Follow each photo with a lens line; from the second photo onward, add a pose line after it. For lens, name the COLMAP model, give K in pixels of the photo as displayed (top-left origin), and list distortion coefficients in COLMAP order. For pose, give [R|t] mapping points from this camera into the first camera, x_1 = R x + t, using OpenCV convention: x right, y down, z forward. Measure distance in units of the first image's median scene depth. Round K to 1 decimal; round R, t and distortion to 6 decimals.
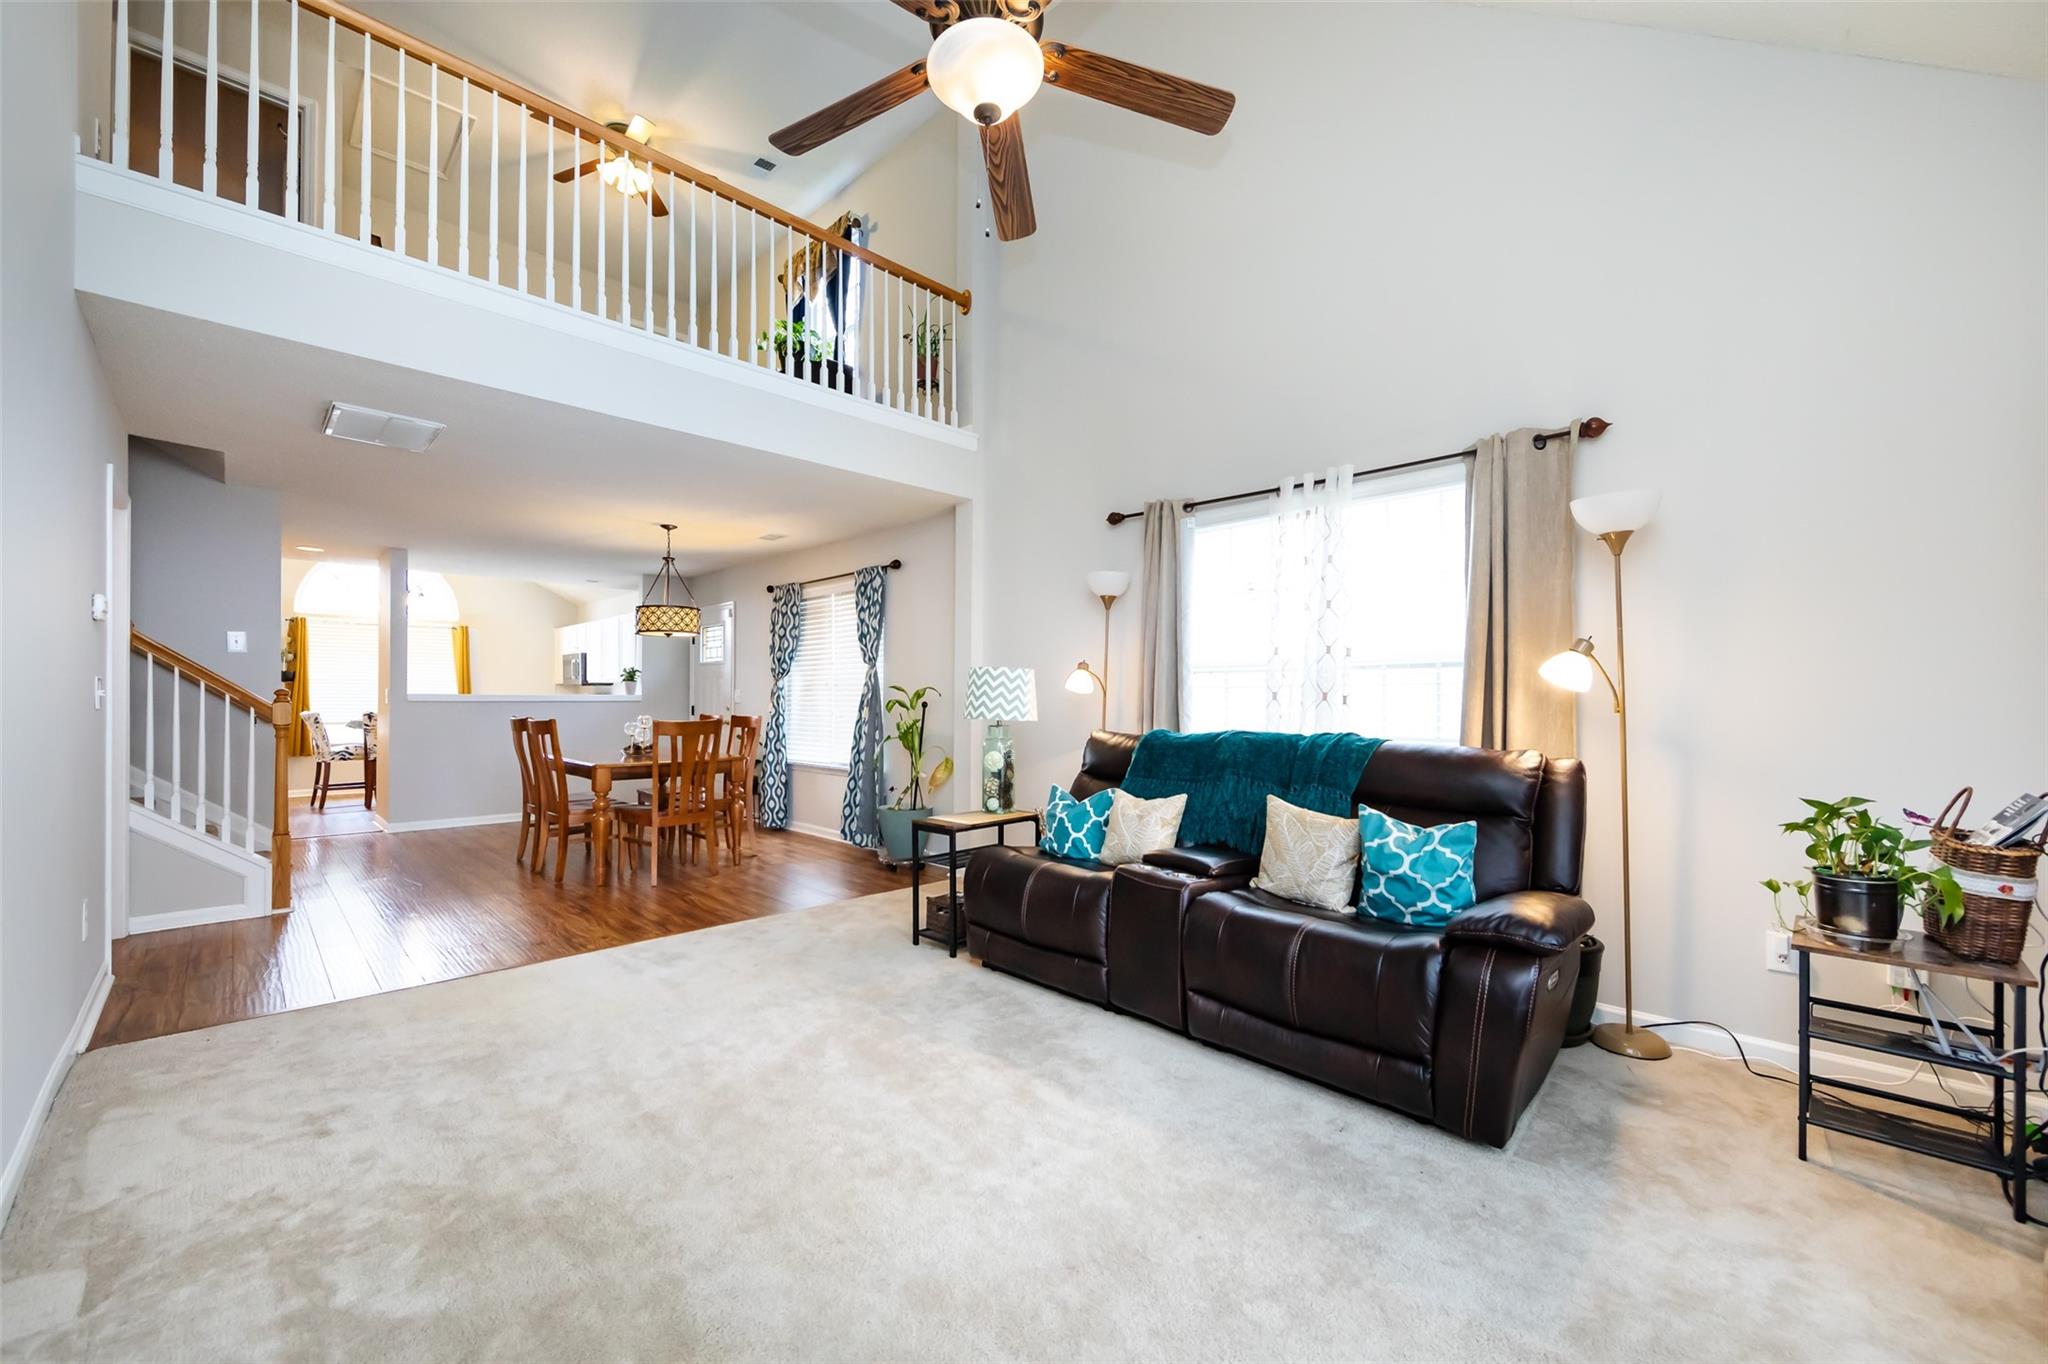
lens RADIAL K [[807.6, 0, 1035.3], [0, 807.6, 686.5], [0, 0, 1]] dist [-0.000686, -0.000033]
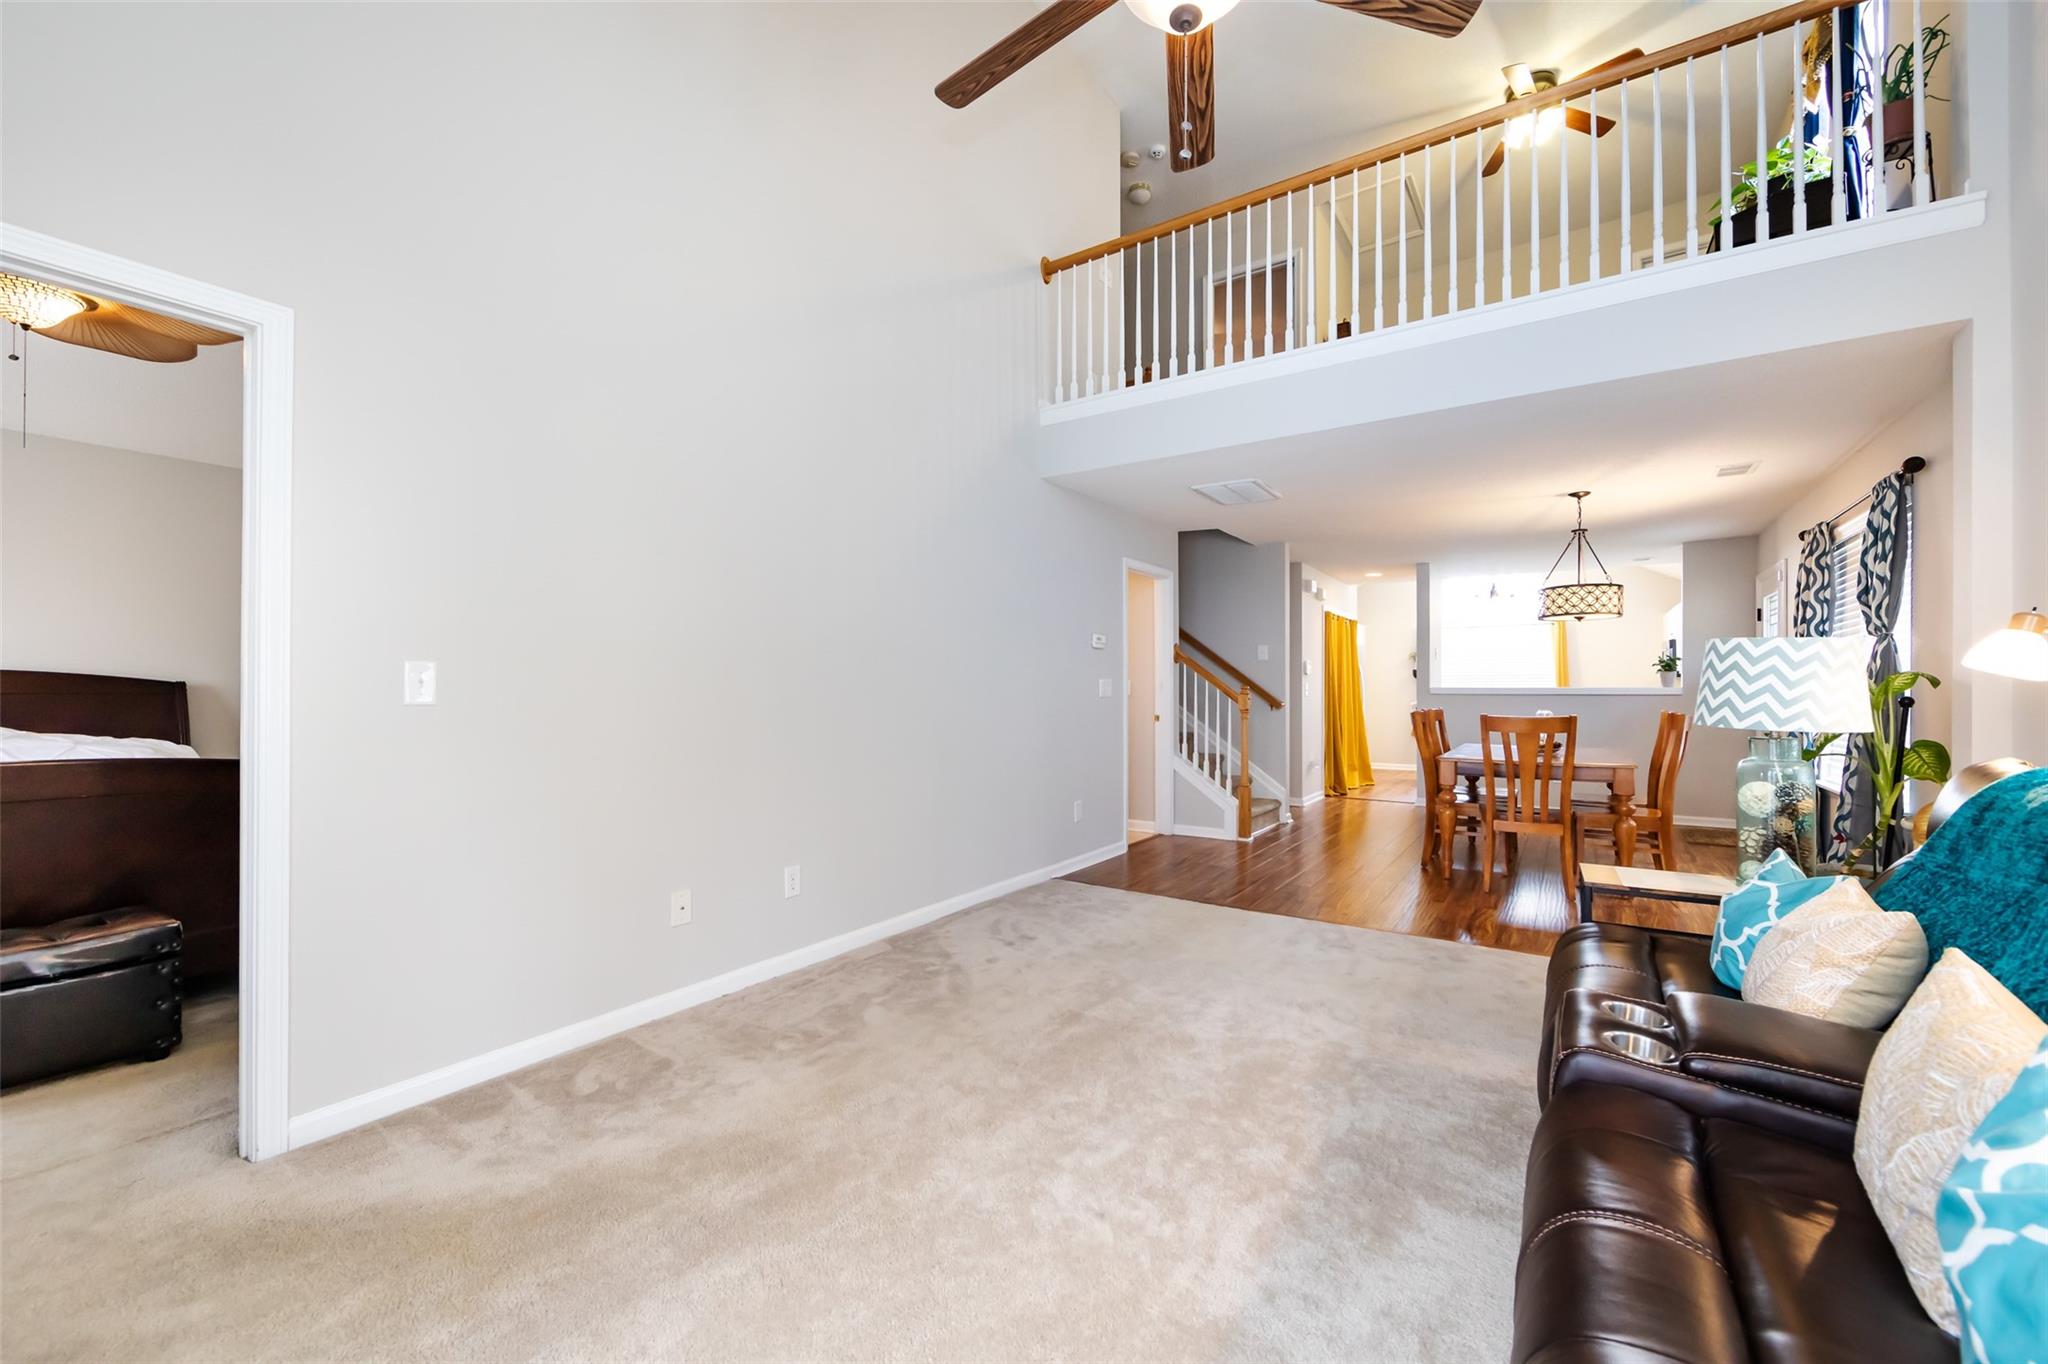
lens RADIAL K [[808.5, 0, 1026.1], [0, 808.5, 680.4], [0, 0, 1]] dist [-0.001741, -0.000394]
pose [[0.182849, -0.014087, -0.983040, 0.440094], [0.014899, 0.999822, -0.011556, 0.006024], [0.983028, -0.012533, 0.183026, 0.386037]]
